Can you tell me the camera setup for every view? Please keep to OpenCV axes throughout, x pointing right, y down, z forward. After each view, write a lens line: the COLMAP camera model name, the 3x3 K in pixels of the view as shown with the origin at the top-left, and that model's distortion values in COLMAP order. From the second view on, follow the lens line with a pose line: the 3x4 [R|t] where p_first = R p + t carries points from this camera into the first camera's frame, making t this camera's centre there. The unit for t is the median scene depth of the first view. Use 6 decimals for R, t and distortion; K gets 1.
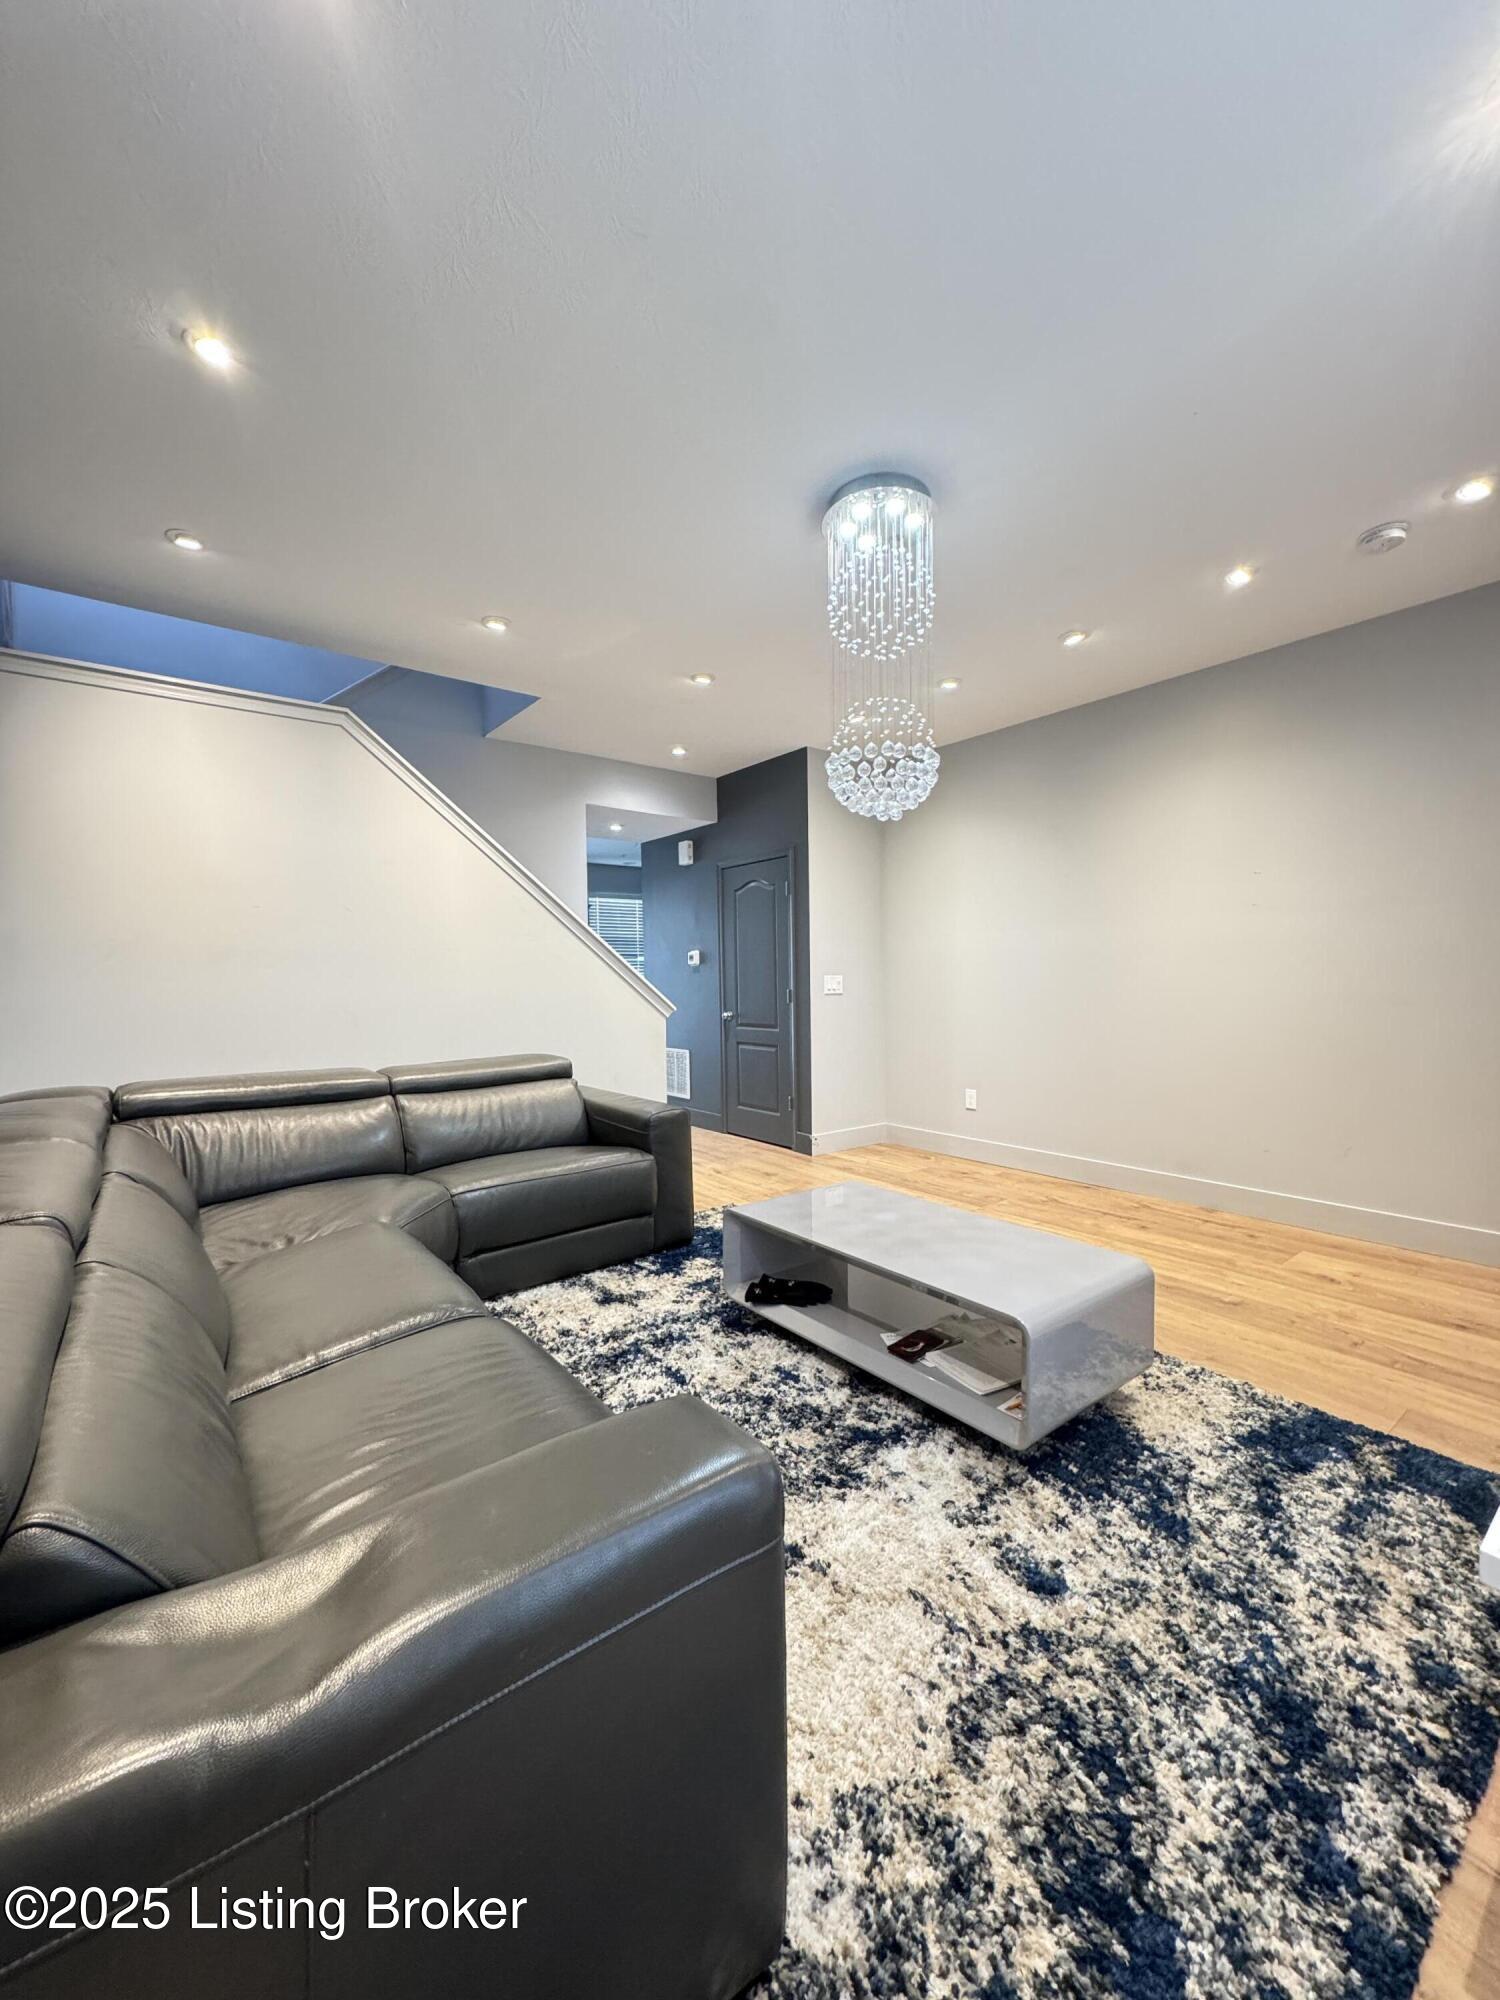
lens RADIAL K [[794.0, 0, 749.7], [0, 794.0, 1000.5], [0, 0, 1]] dist [-0.003052, 0.000792]
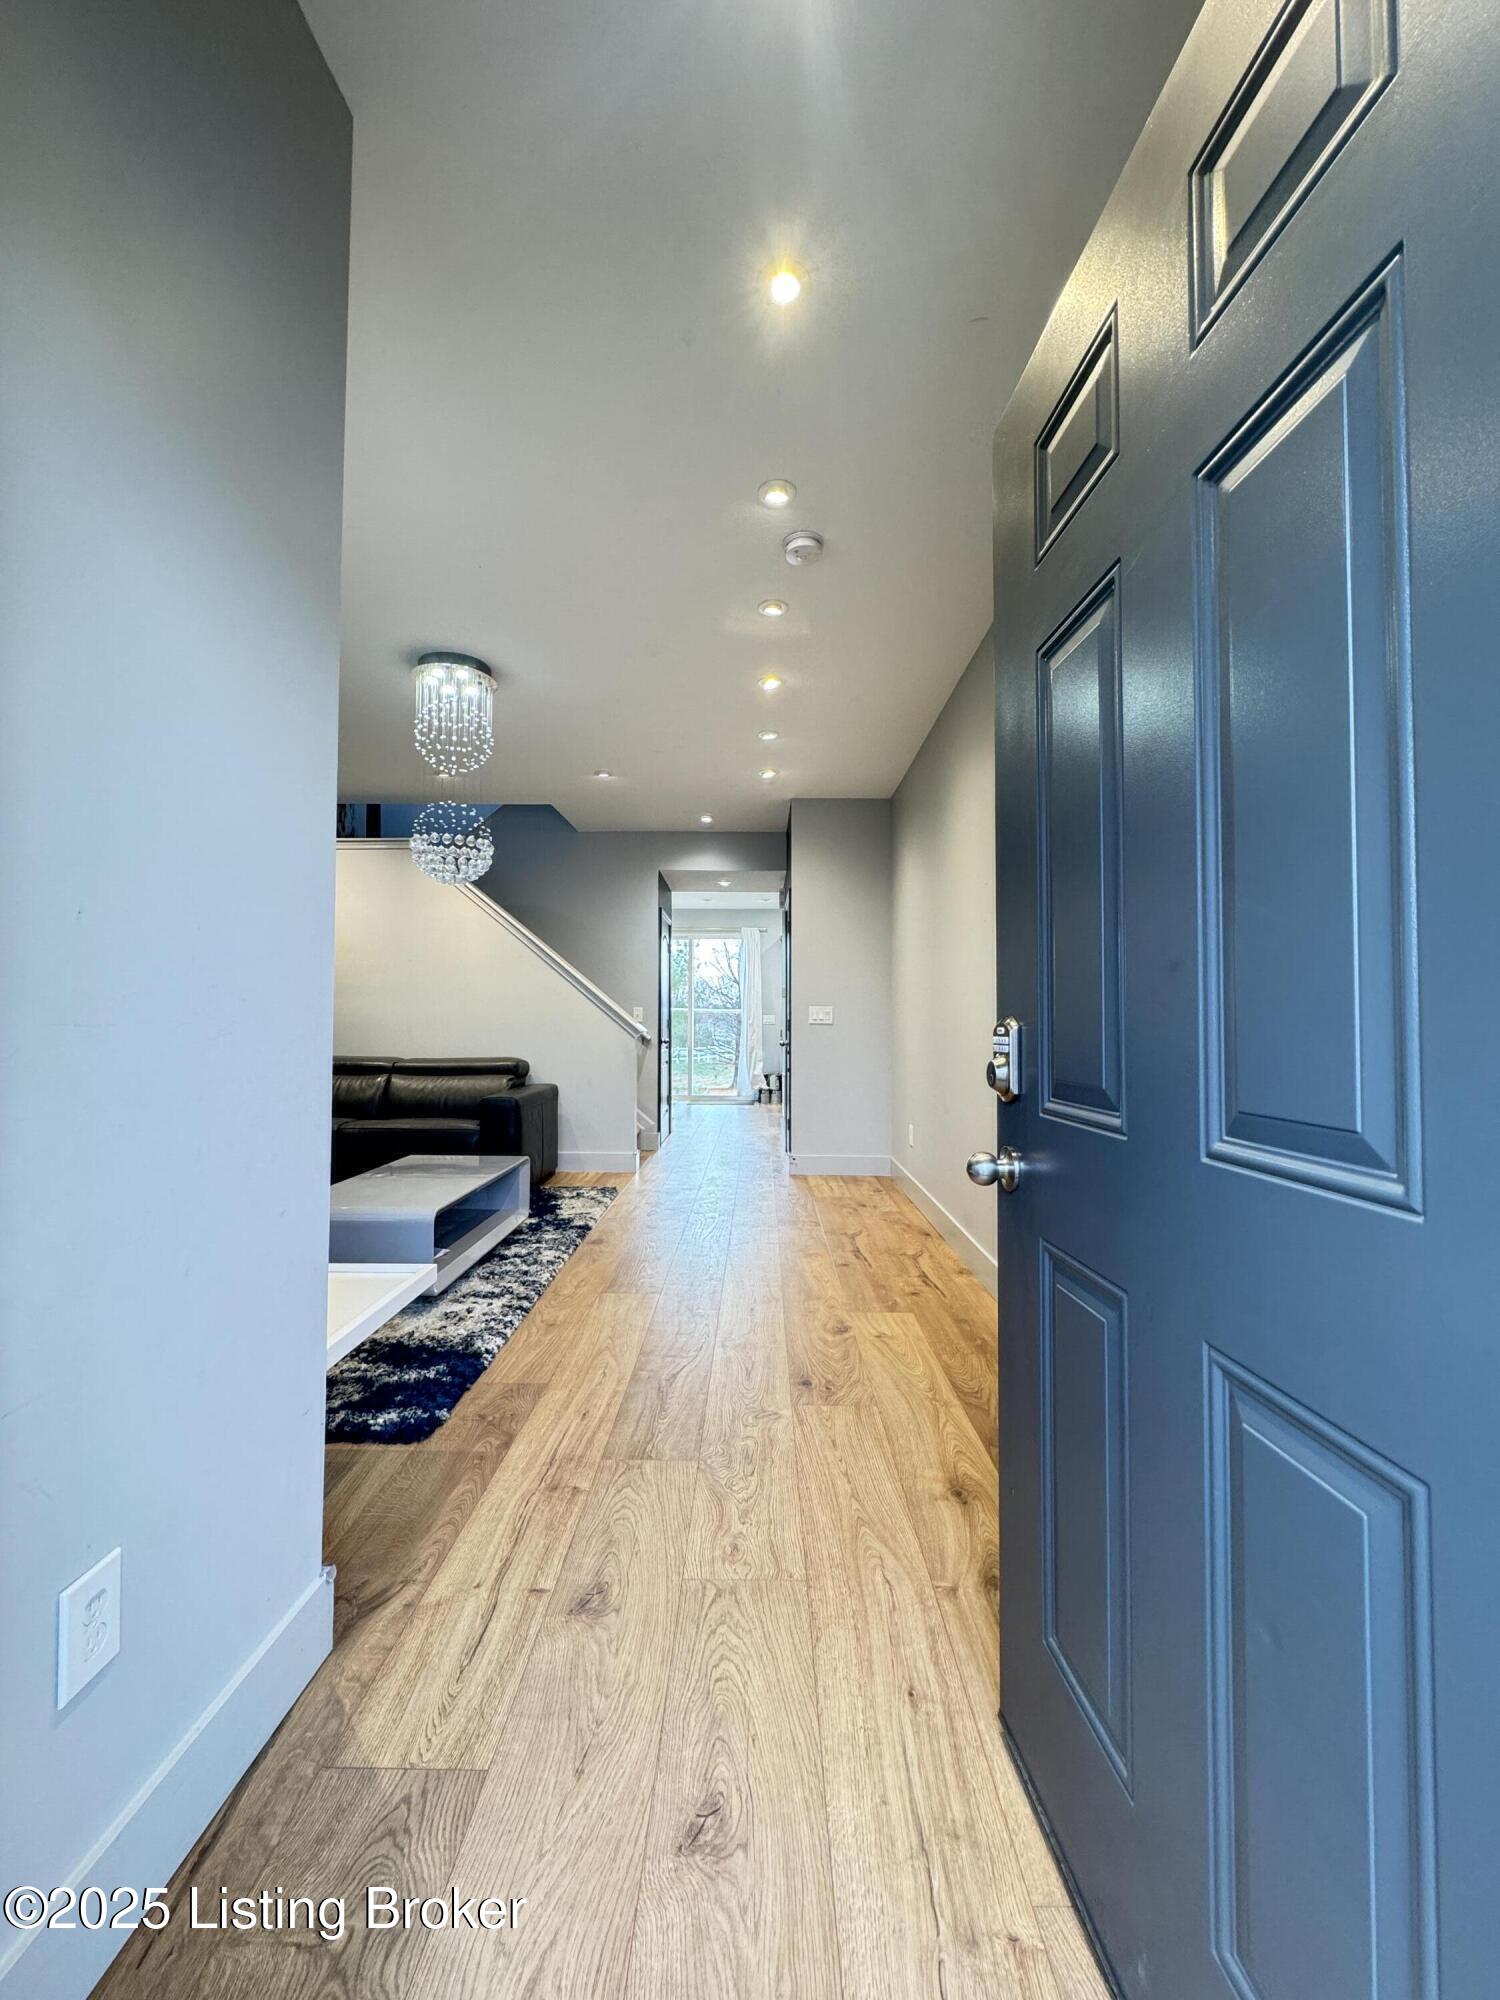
lens RADIAL K [[794.0, 0, 748.1], [0, 794.0, 1002.5], [0, 0, 1]] dist [-0.003052, 0.000792]
pose [[0.780382, 0.001732, -0.625301, 1.337539], [-0.034063, 0.998629, -0.039744, 0.016052], [0.624374, 0.052315, 0.779371, 0.220007]]
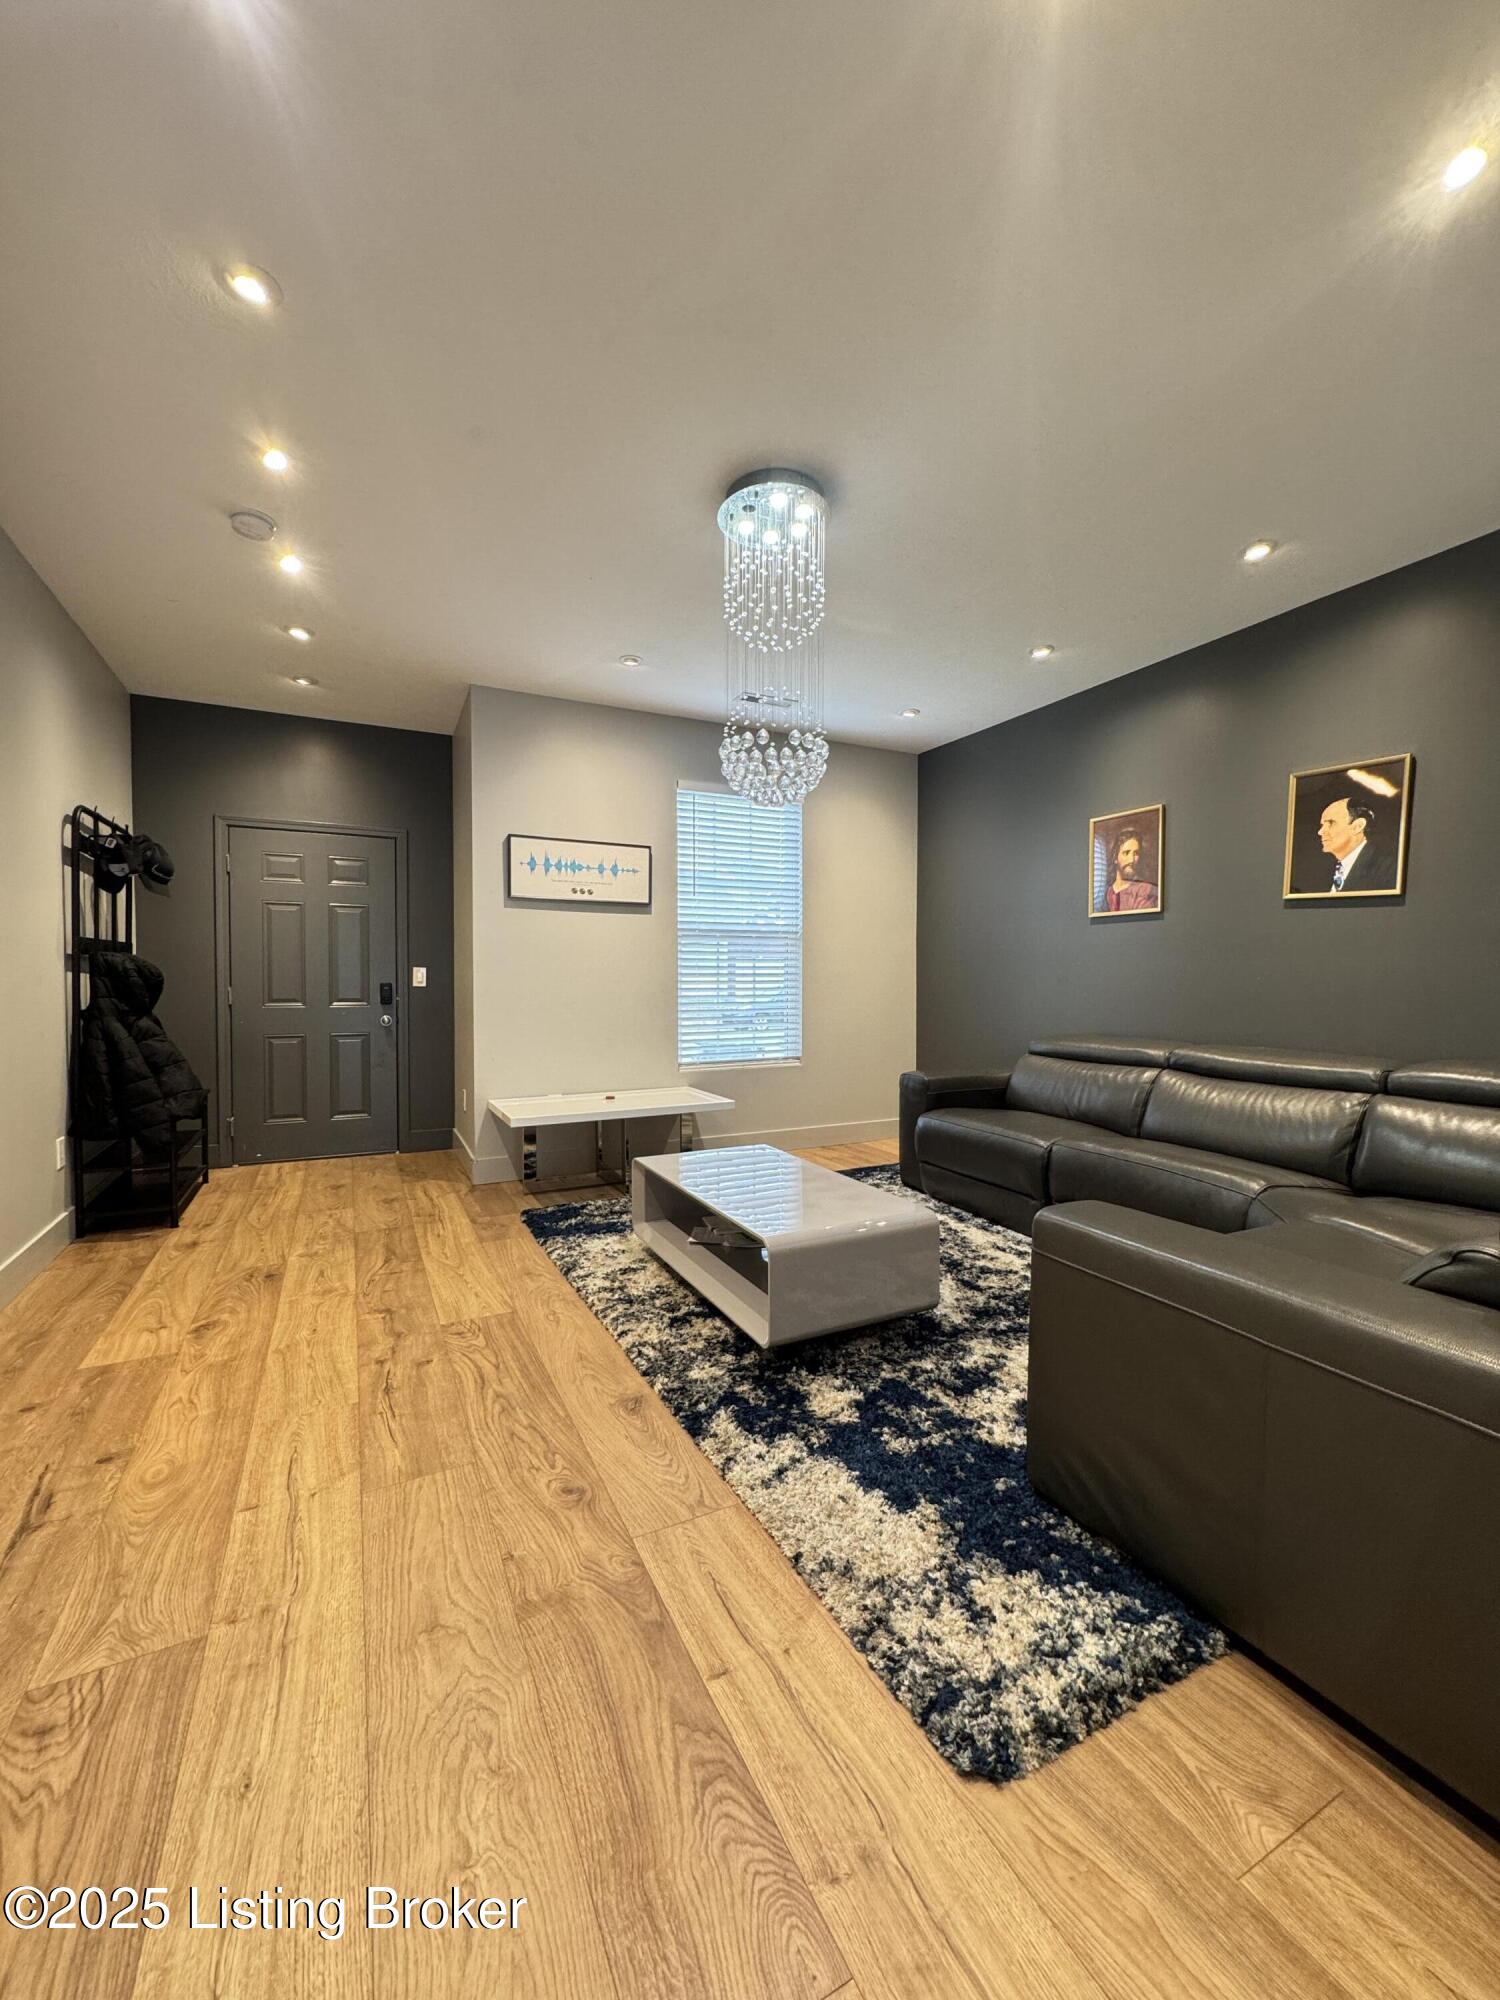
lens RADIAL K [[794.0, 0, 748.1], [0, 794.0, 1004.4], [0, 0, 1]] dist [-0.003052, 0.000792]
pose [[-0.981103, 0.006395, 0.193380, 0.003090], [0.017953, 0.998151, 0.058074, -0.029318], [-0.192651, 0.060448, -0.979404, 1.855842]]
